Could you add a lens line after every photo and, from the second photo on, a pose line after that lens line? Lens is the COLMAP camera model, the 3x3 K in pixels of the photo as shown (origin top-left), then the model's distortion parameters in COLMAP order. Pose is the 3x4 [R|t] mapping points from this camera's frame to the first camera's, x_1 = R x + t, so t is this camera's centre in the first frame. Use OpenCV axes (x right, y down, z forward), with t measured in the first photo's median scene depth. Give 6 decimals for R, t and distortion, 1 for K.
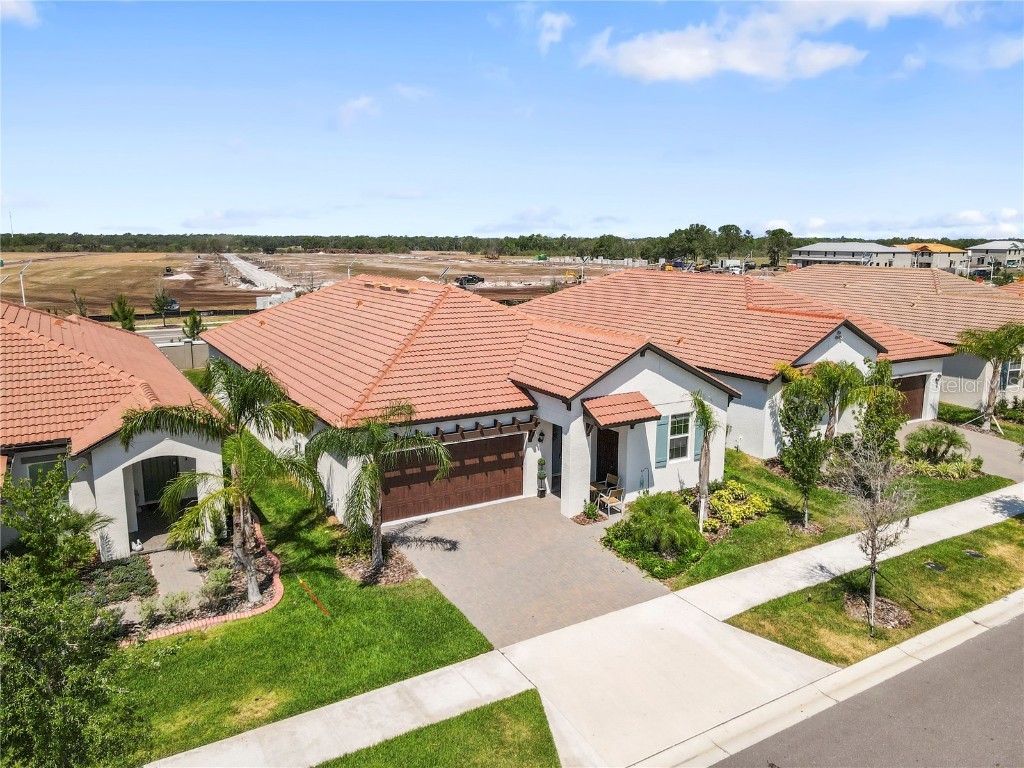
lens RADIAL K [[757.3, 0, 516.0], [0, 757.3, 379.2], [0, 0, 1]] dist [0.015581, 0.010084]
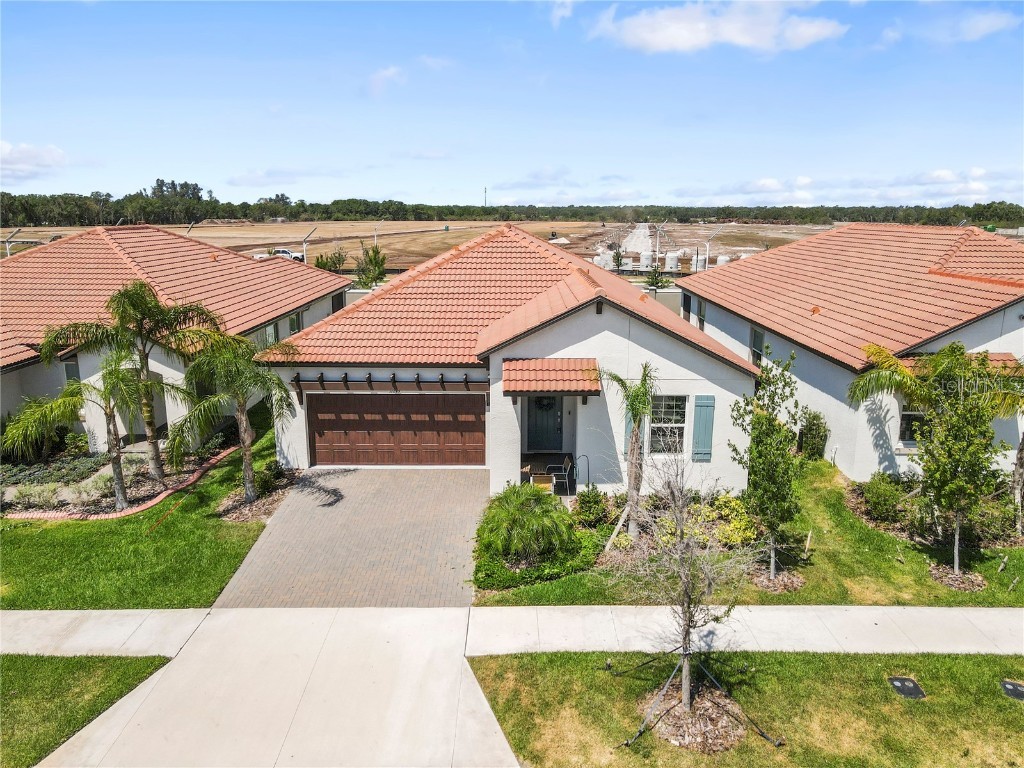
lens RADIAL K [[757.3, 0, 516.0], [0, 757.3, 379.2], [0, 0, 1]] dist [0.015581, 0.010084]
pose [[0.854058, 0.113400, -0.507667, 0.534450], [-0.094983, 0.993538, 0.062141, -0.003479], [0.511433, -0.004852, 0.859309, 0.309564]]
